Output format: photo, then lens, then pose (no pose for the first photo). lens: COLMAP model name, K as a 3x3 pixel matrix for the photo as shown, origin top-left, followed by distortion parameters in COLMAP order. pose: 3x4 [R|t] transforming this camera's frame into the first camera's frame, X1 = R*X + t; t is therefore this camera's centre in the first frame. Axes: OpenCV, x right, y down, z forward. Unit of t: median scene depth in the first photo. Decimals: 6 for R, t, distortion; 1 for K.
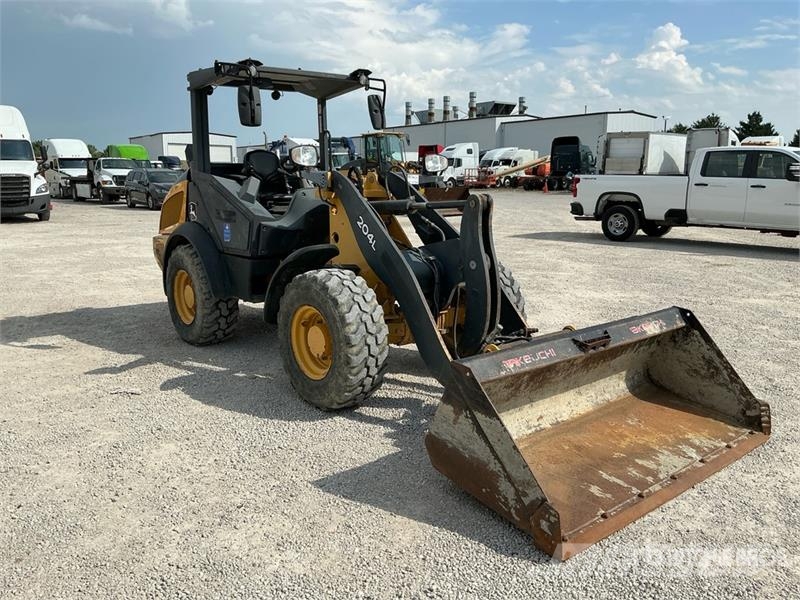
lens RADIAL K [[678.8, 0, 396.3], [0, 678.8, 299.6], [0, 0, 1]] dist [0.135083, -0.351335]
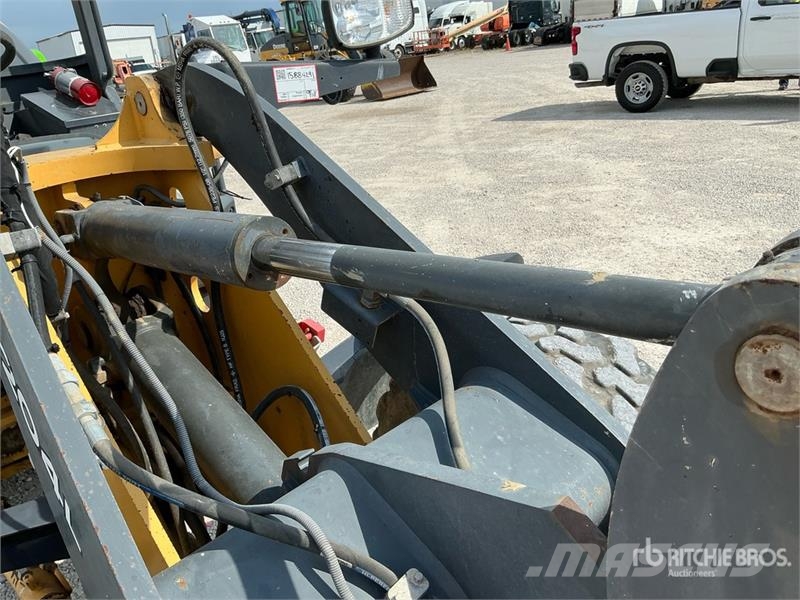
lens RADIAL K [[678.8, 0, 396.3], [0, 678.8, 299.6], [0, 0, 1]] dist [0.135083, -0.351335]
pose [[0.991198, -0.127596, 0.035288, 0.007224], [0.119492, 0.977035, 0.176422, -0.021148], [-0.056988, -0.170652, 0.983682, 0.111504]]
